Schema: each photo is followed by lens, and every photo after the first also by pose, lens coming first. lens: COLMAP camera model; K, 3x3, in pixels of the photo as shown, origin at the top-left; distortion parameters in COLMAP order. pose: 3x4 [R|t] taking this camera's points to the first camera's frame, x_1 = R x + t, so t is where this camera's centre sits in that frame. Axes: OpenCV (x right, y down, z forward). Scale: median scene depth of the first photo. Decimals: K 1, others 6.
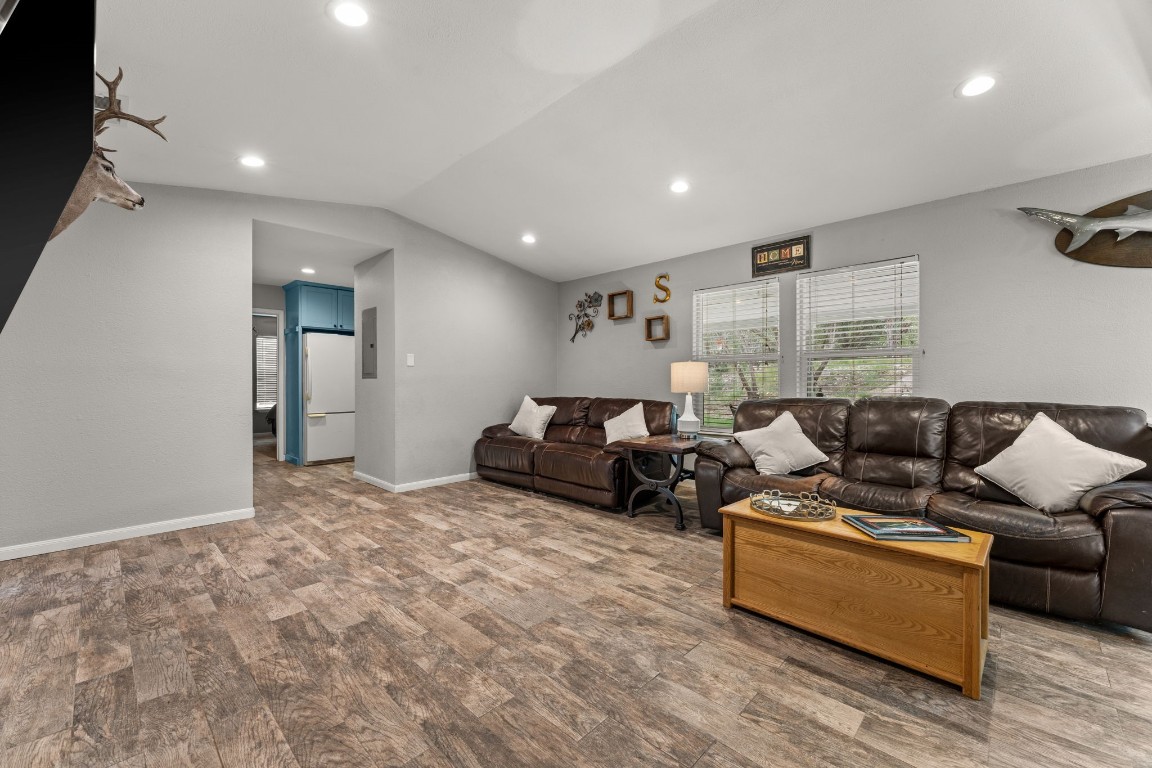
lens RADIAL K [[466.4, 0, 572.9], [0, 466.4, 385.6], [0, 0, 1]] dist [-0.001262, -0.000193]
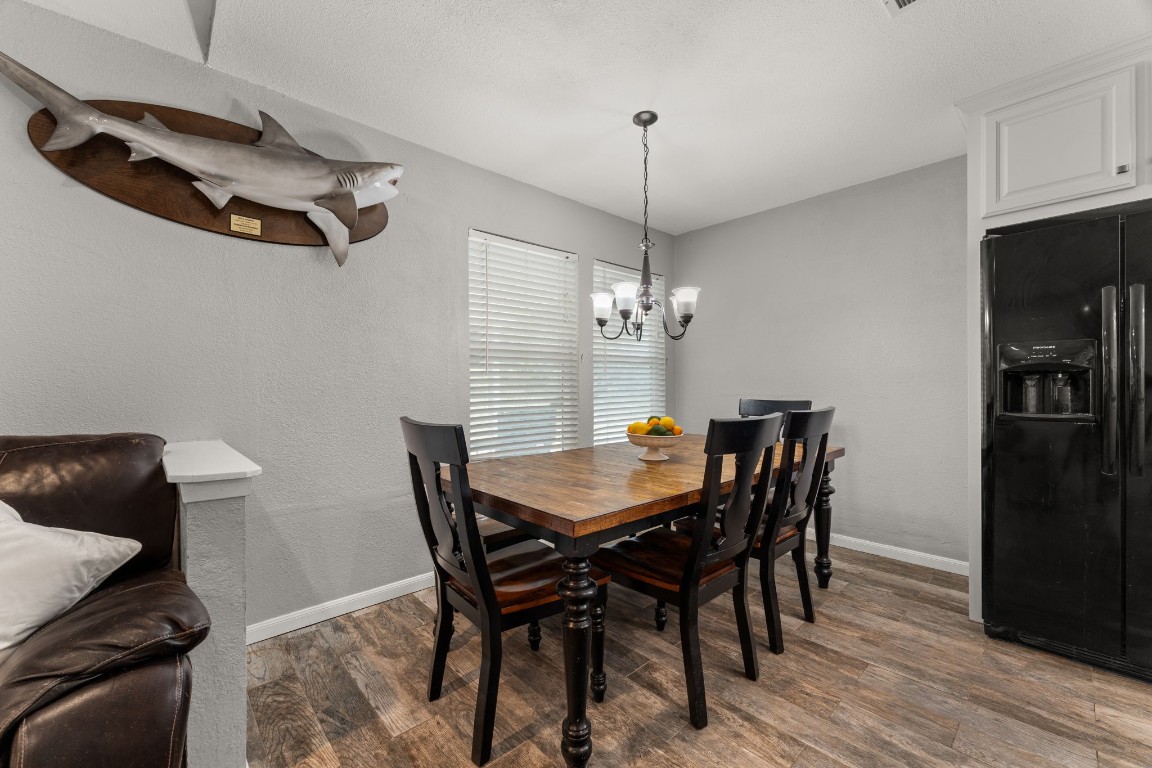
lens RADIAL K [[466.4, 0, 572.4], [0, 466.4, 383.2], [0, 0, 1]] dist [-0.001262, -0.000193]
pose [[0.052576, 0.000291, 0.998617, 0.599757], [-0.000872, 1.000000, -0.000246, -0.019214], [-0.998617, -0.000858, 0.052576, 0.390653]]
